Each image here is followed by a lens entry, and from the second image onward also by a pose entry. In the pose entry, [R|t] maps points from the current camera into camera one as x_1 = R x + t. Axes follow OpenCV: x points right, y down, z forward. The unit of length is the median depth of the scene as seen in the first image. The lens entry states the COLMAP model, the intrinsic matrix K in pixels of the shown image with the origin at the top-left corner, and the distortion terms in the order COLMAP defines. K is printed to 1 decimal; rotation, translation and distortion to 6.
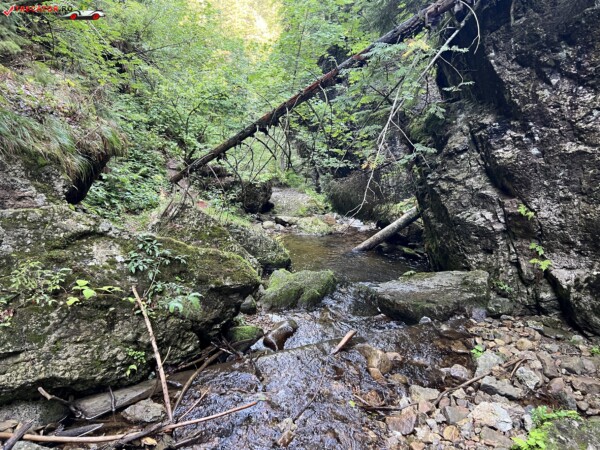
lens RADIAL K [[452.6, 0, 299.7], [0, 452.6, 226.1], [0, 0, 1]] dist [0.052042, -0.056332]
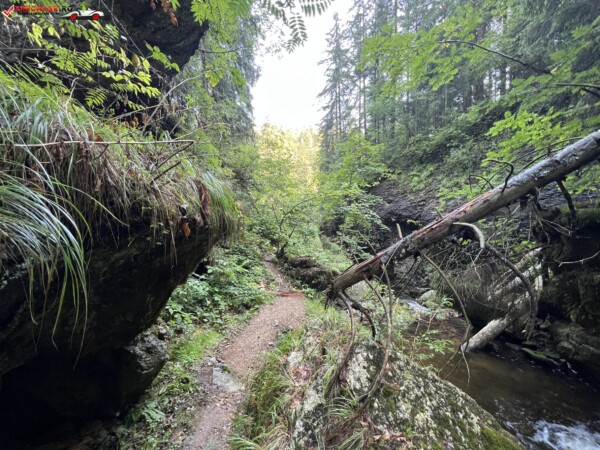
lens RADIAL K [[240.1, 0, 301.4], [0, 240.1, 224.6], [0, 0, 1]] dist [-0.000435, 0.000181]
pose [[0.997981, -0.011707, -0.062431, -0.184794], [-0.005615, 0.962761, -0.270296, -0.058115], [0.063270, 0.270101, 0.960751, 0.455431]]
